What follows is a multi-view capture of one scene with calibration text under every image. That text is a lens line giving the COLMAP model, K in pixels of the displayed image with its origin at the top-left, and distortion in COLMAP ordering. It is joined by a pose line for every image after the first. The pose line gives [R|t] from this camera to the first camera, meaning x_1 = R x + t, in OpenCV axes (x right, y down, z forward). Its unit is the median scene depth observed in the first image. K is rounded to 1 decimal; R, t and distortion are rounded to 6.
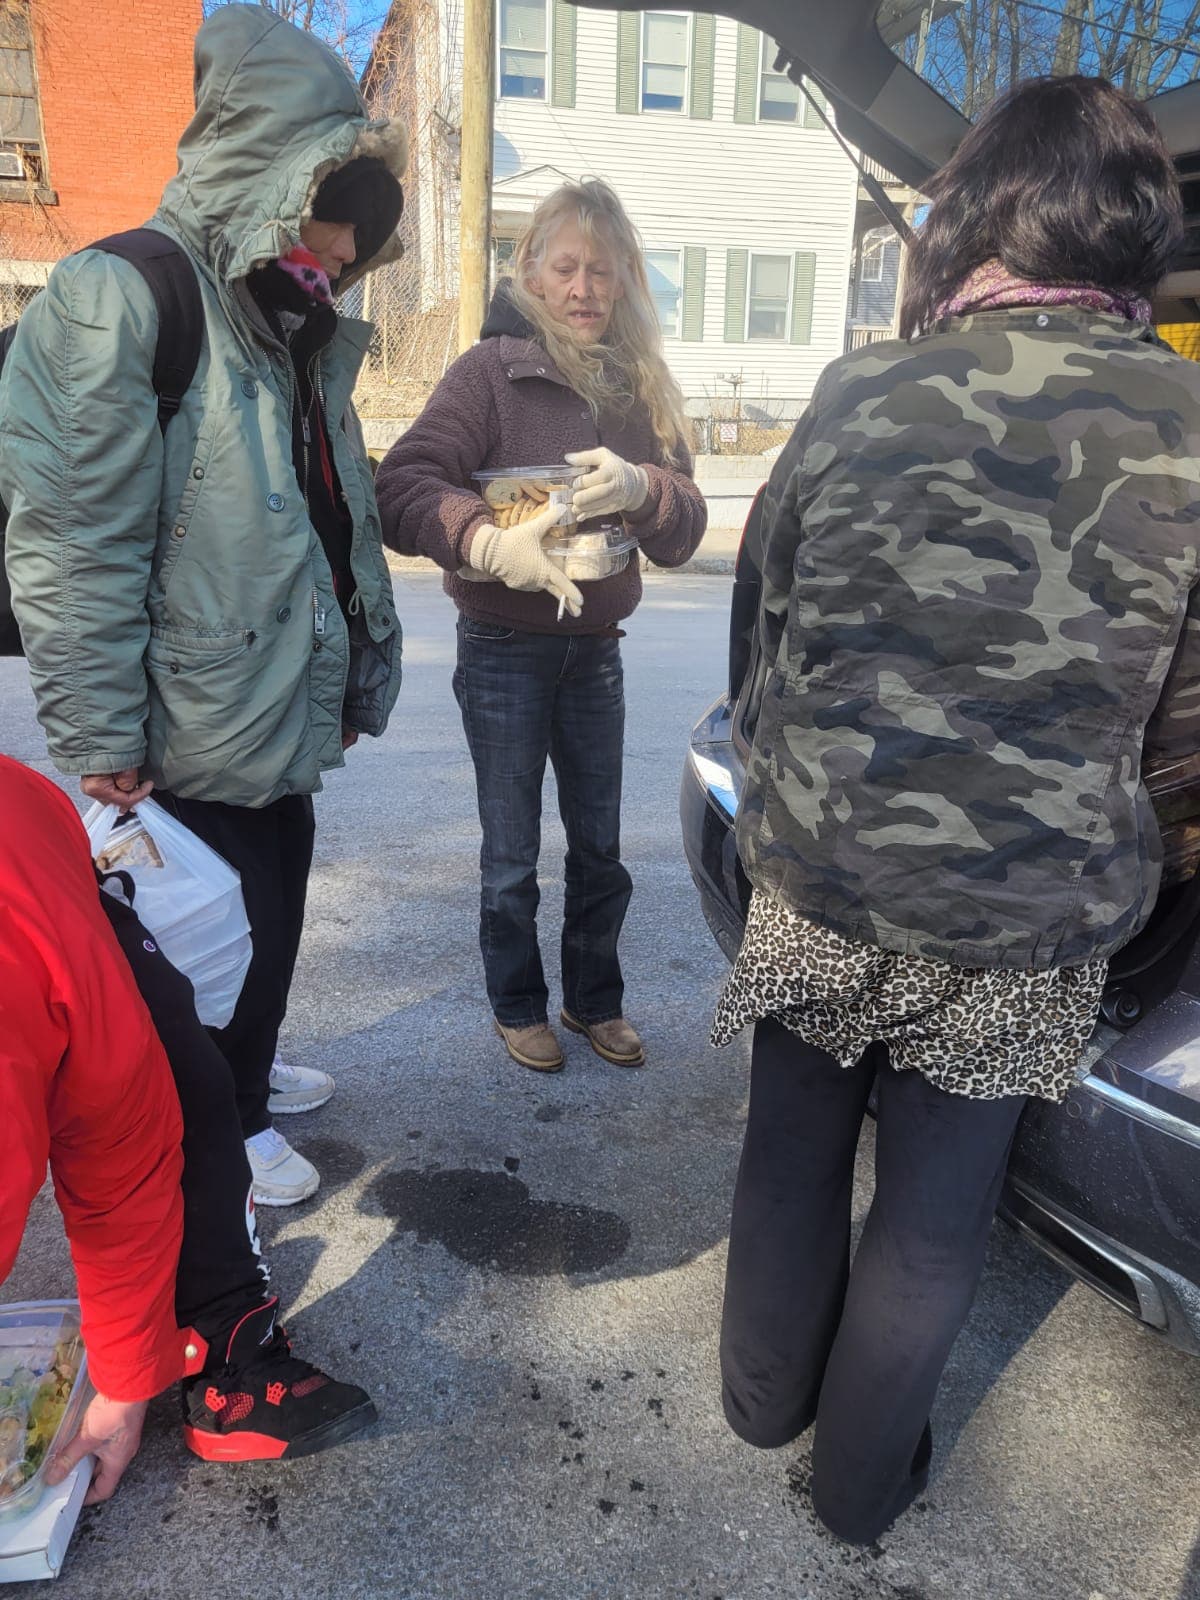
lens RADIAL K [[1161.0, 0, 598.4], [0, 1161.0, 846.9], [0, 0, 1]] dist [0.015496, -0.010011]
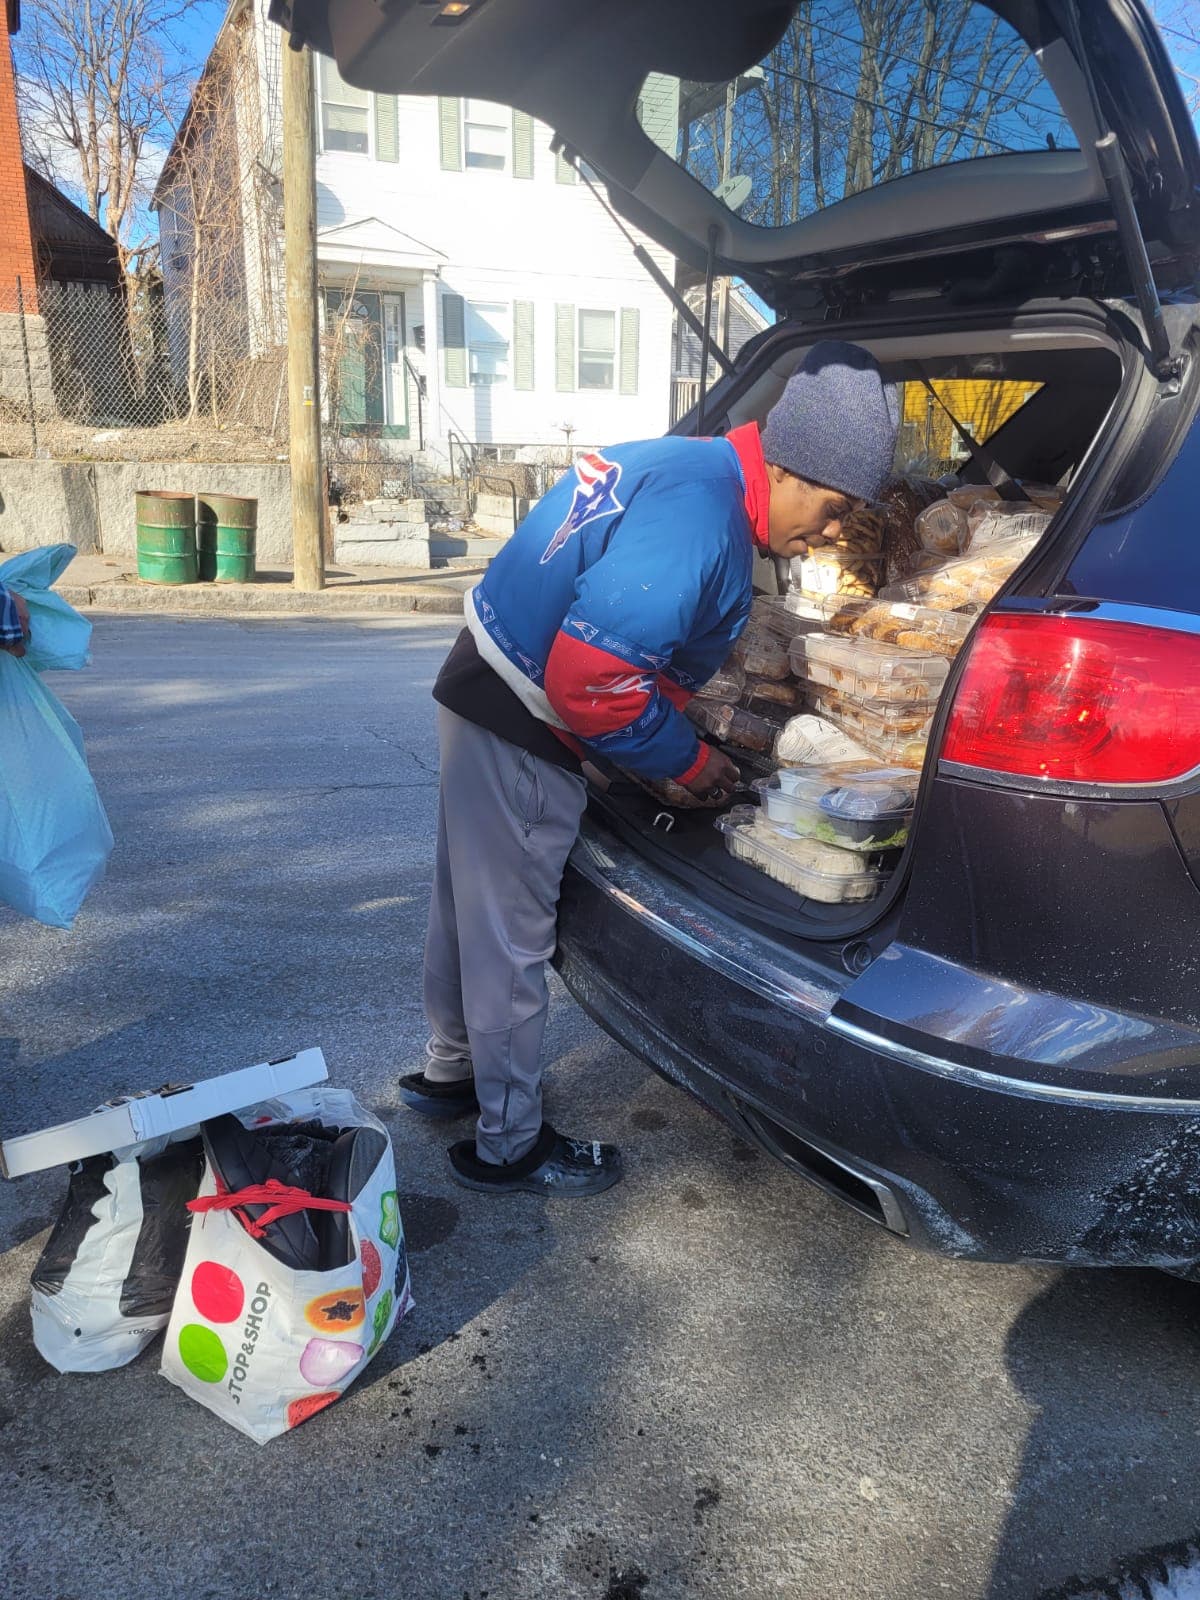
lens RADIAL K [[1161.0, 0, 598.4], [0, 1161.0, 846.9], [0, 0, 1]] dist [0.015496, -0.010011]
pose [[0.991520, -0.036912, 0.124603, 0.041375], [0.041350, 0.998592, -0.033227, 0.043945], [-0.123201, 0.038098, 0.991650, -0.102666]]
